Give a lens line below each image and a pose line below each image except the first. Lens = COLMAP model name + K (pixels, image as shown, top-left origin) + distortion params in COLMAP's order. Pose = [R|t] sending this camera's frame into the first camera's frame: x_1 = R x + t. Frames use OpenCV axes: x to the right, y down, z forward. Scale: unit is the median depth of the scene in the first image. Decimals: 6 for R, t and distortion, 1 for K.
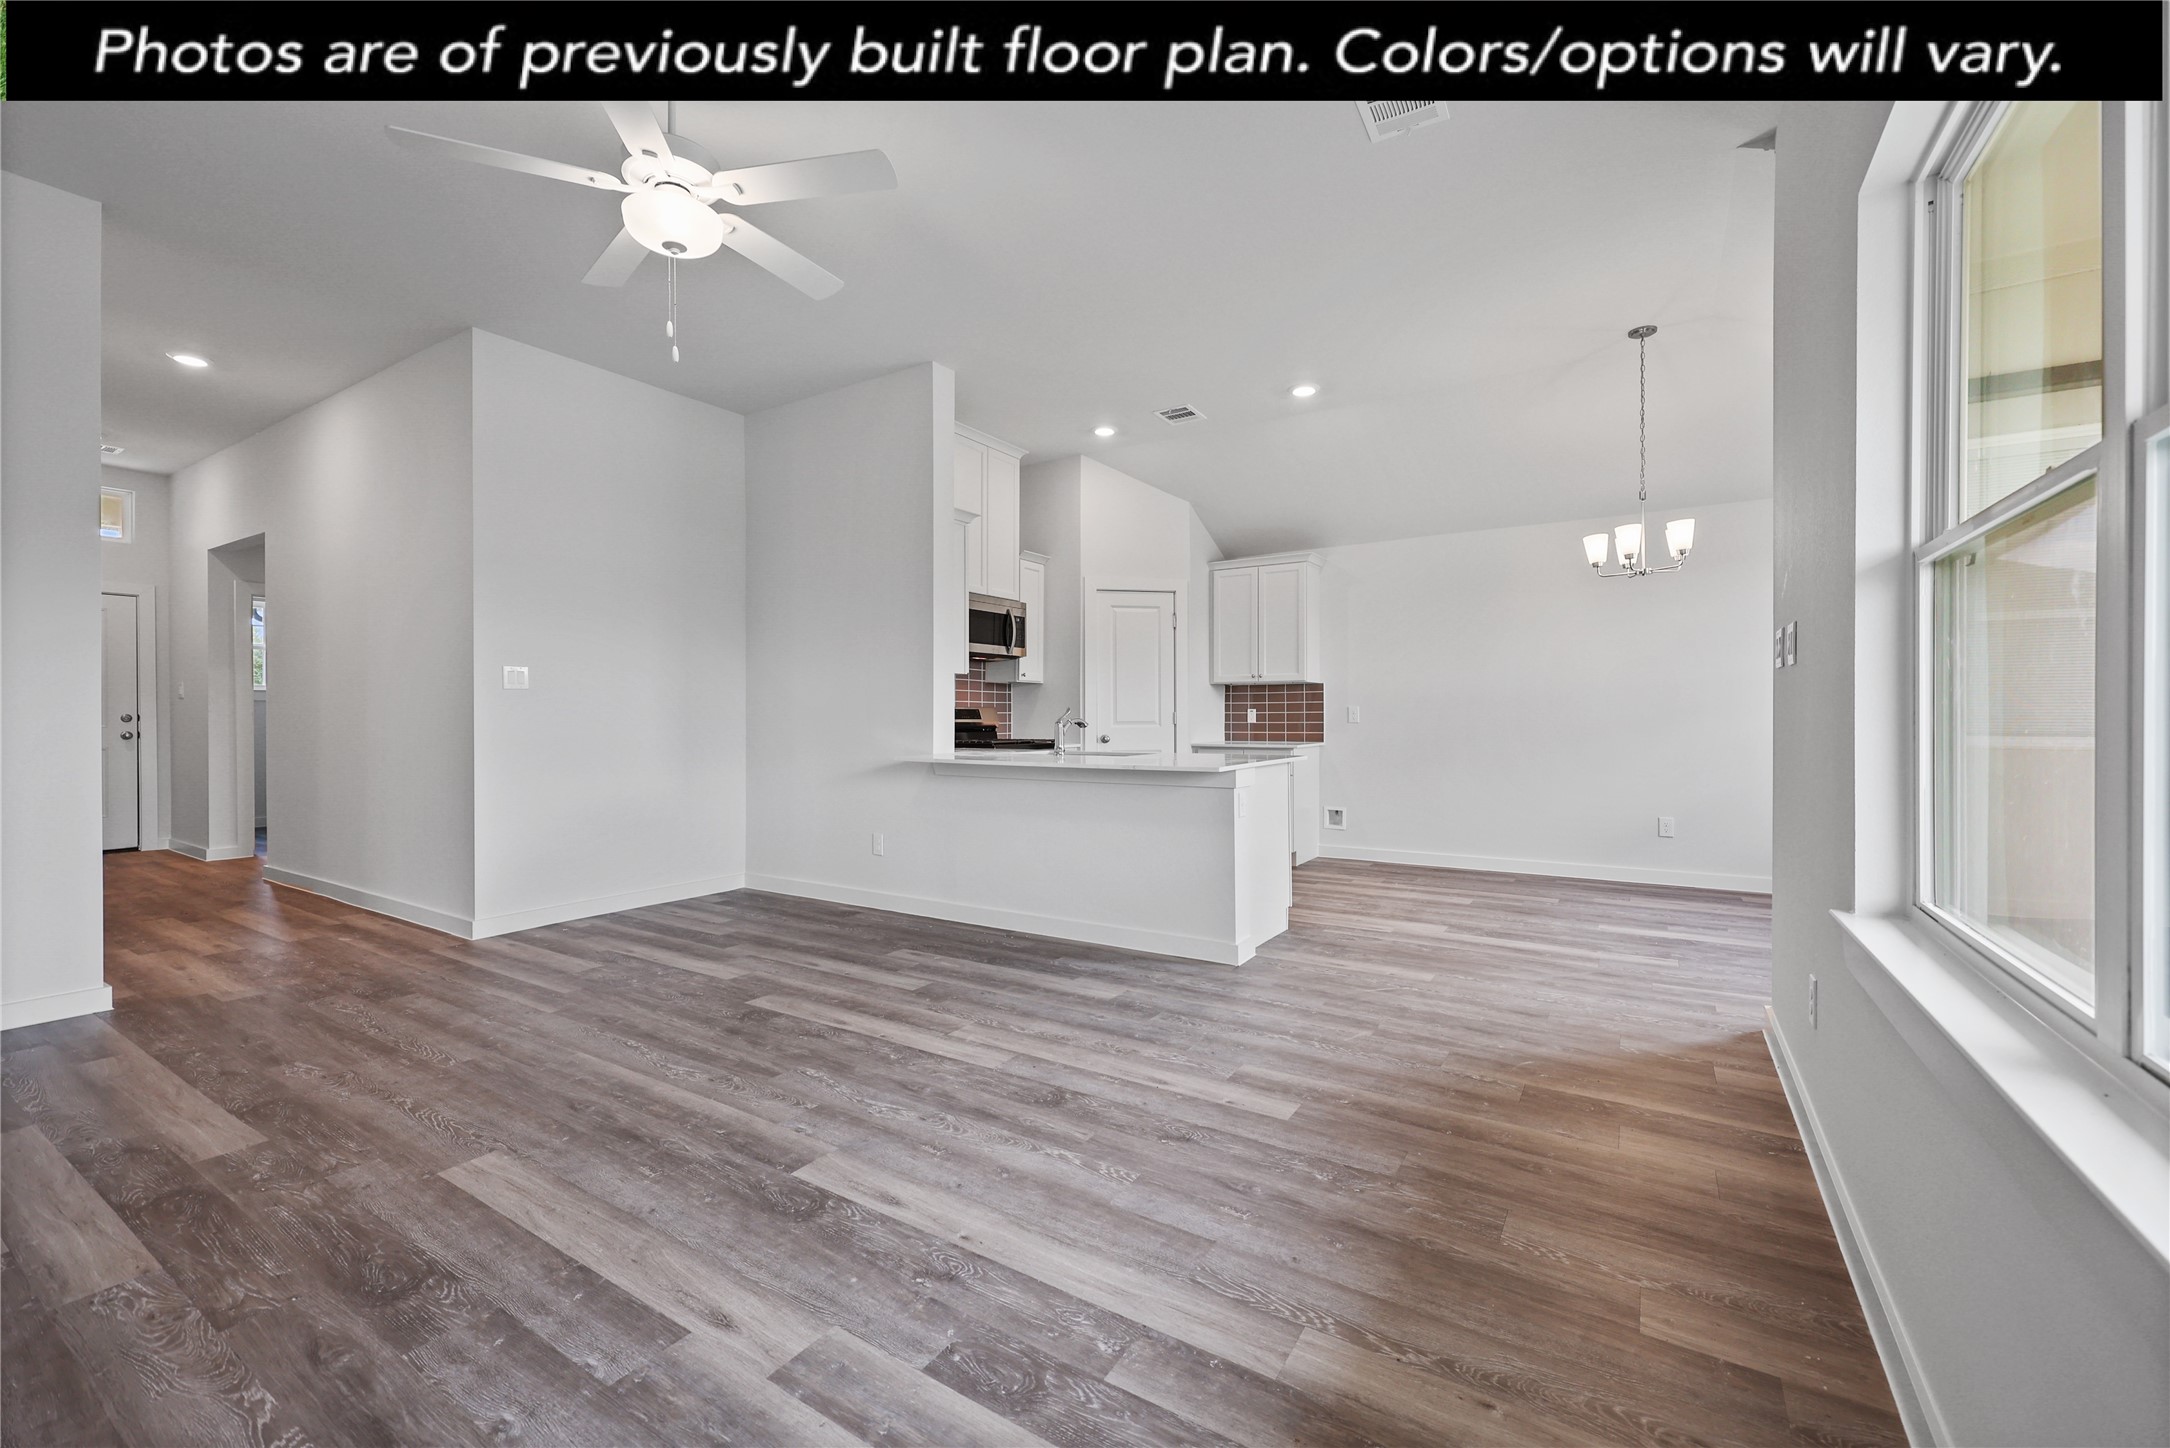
lens RADIAL K [[885.3, 0, 1084.1], [0, 885.3, 719.8], [0, 0, 1]] dist [-0.000277, -0.000178]
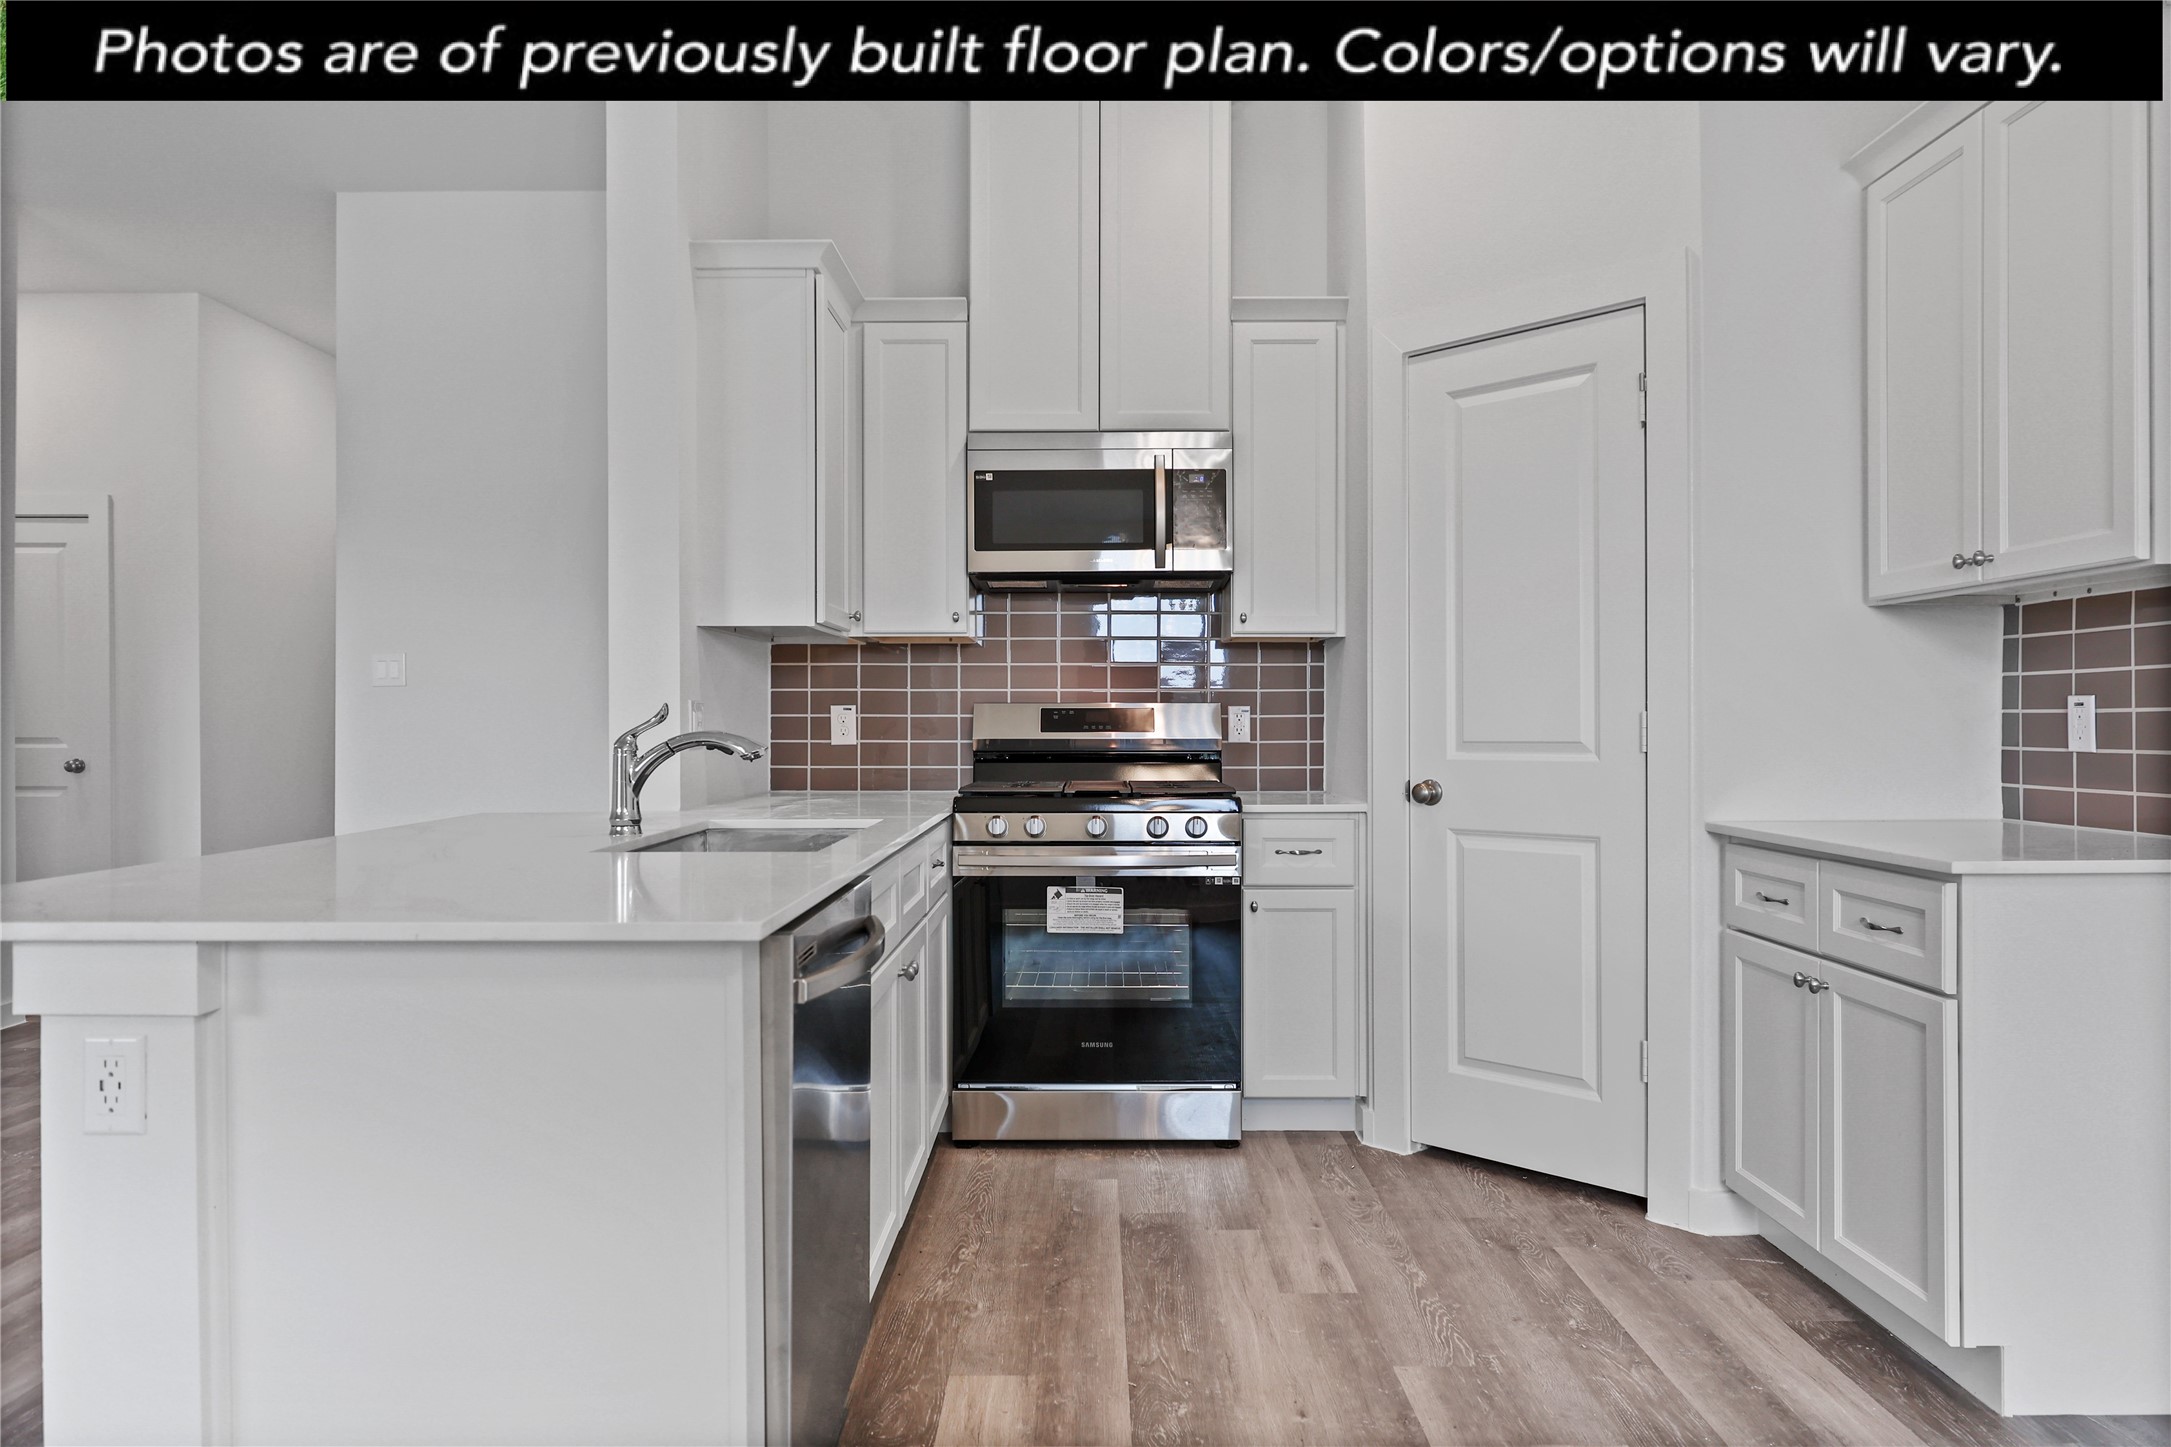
lens RADIAL K [[1352.2, 0, 1080.6], [0, 1352.2, 718.6], [0, 0, 1]] dist [-0.001785, -0.000330]
pose [[0.533775, -0.002881, -0.845622, 0.780694], [-0.001723, 0.999988, -0.004495, -0.007779], [0.845625, 0.003856, 0.533763, 1.235875]]
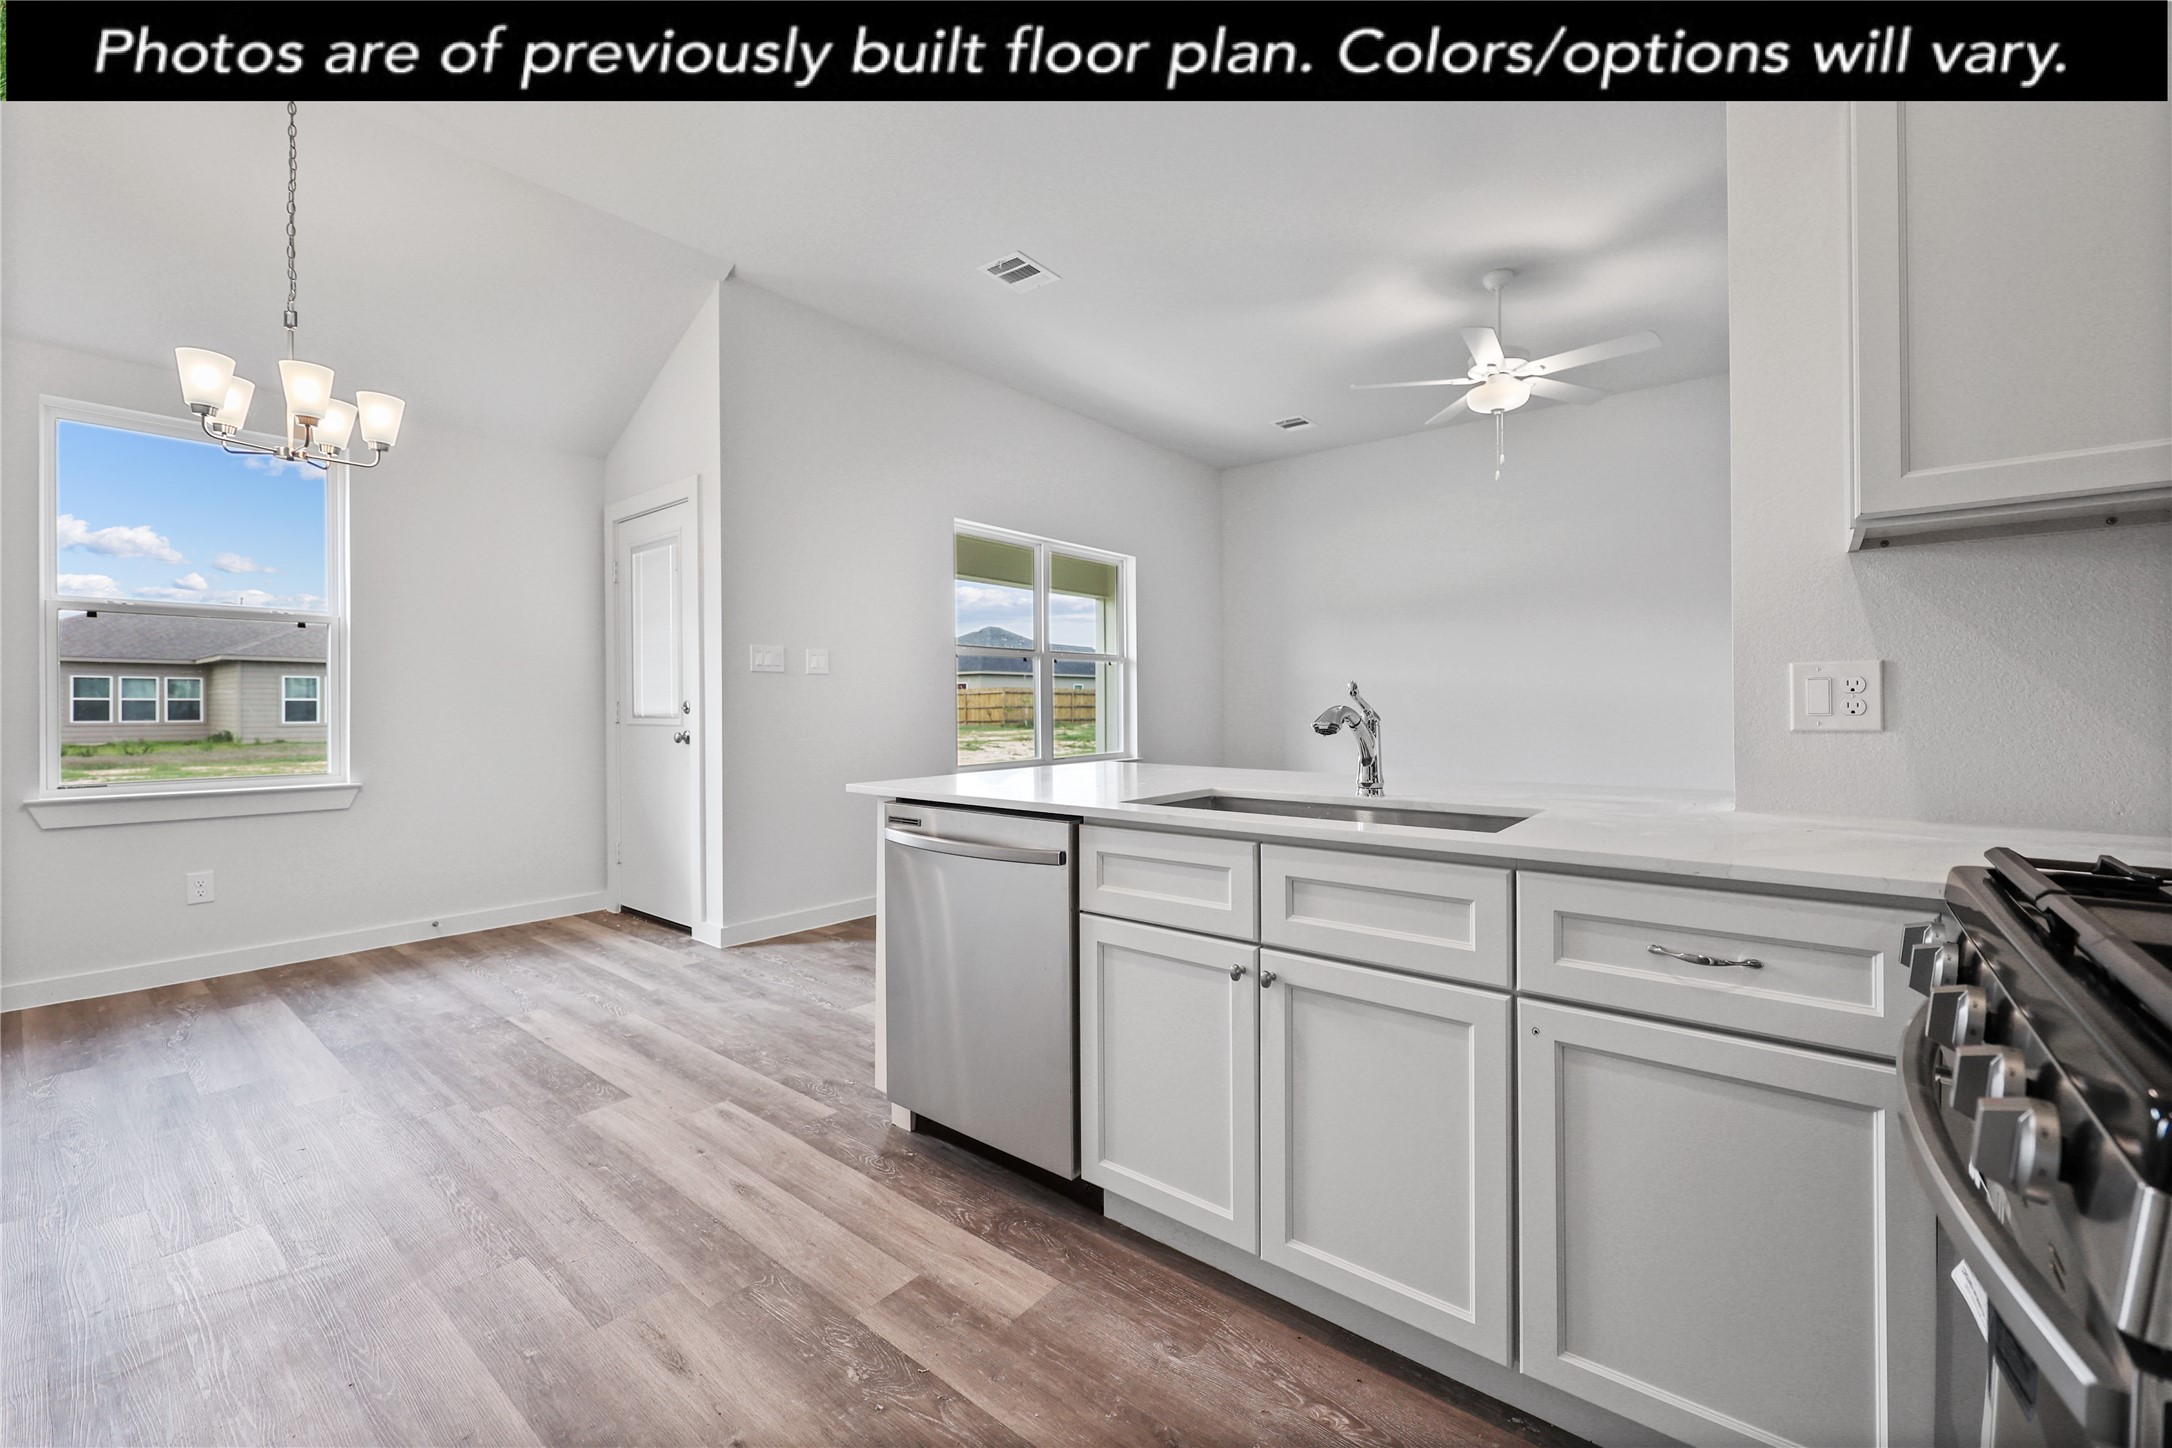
lens RADIAL K [[877.1, 0, 1104.4], [0, 877.1, 704.8], [0, 0, 1]] dist [-0.000861, -0.000066]
pose [[-0.995553, 0.001712, 0.094185, 0.083960], [0.001992, 0.999994, 0.002883, -0.008398], [-0.094179, 0.003058, -0.995551, 2.050971]]
